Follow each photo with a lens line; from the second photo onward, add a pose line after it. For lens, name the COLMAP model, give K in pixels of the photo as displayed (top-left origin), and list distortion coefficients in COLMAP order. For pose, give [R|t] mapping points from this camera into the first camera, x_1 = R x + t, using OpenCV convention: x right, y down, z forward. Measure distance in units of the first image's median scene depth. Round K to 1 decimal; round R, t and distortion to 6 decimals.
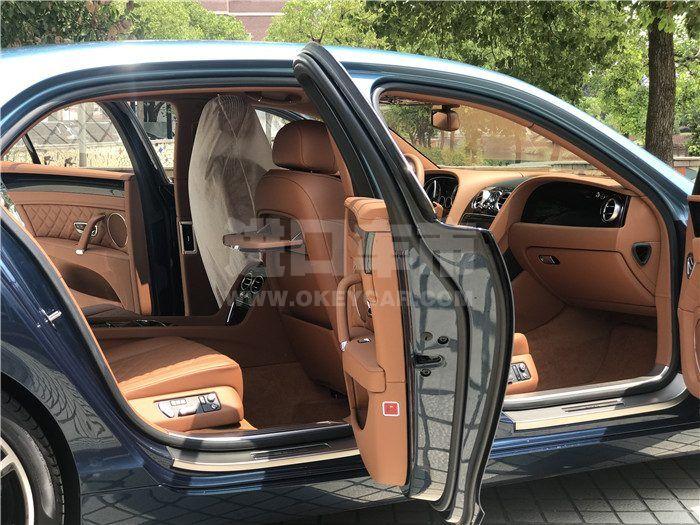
lens RADIAL K [[1134.4, 0, 350.0], [0, 1134.4, 262.5], [0, 0, 1]] dist [0.065761, -0.000604]
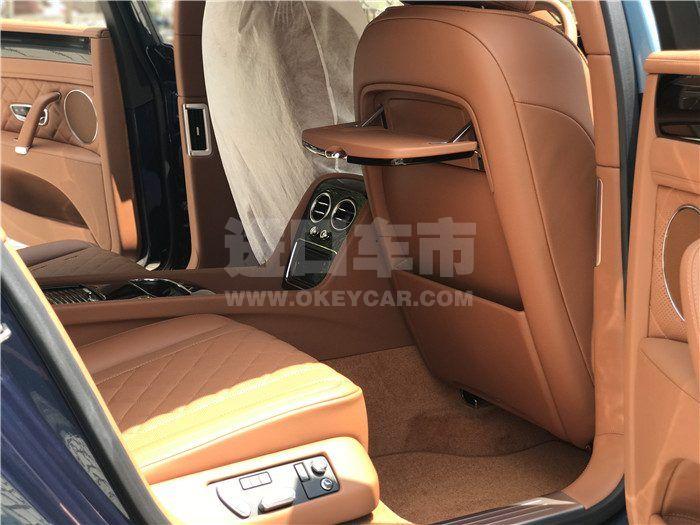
lens RADIAL K [[1134.4, 0, 350.0], [0, 1134.4, 262.5], [0, 0, 1]] dist [0.065761, -0.000604]
pose [[0.998253, -0.004995, 0.058869, -0.095811], [-0.001088, 0.994697, 0.102842, -0.013657], [-0.059070, -0.102727, 0.992954, 0.361904]]
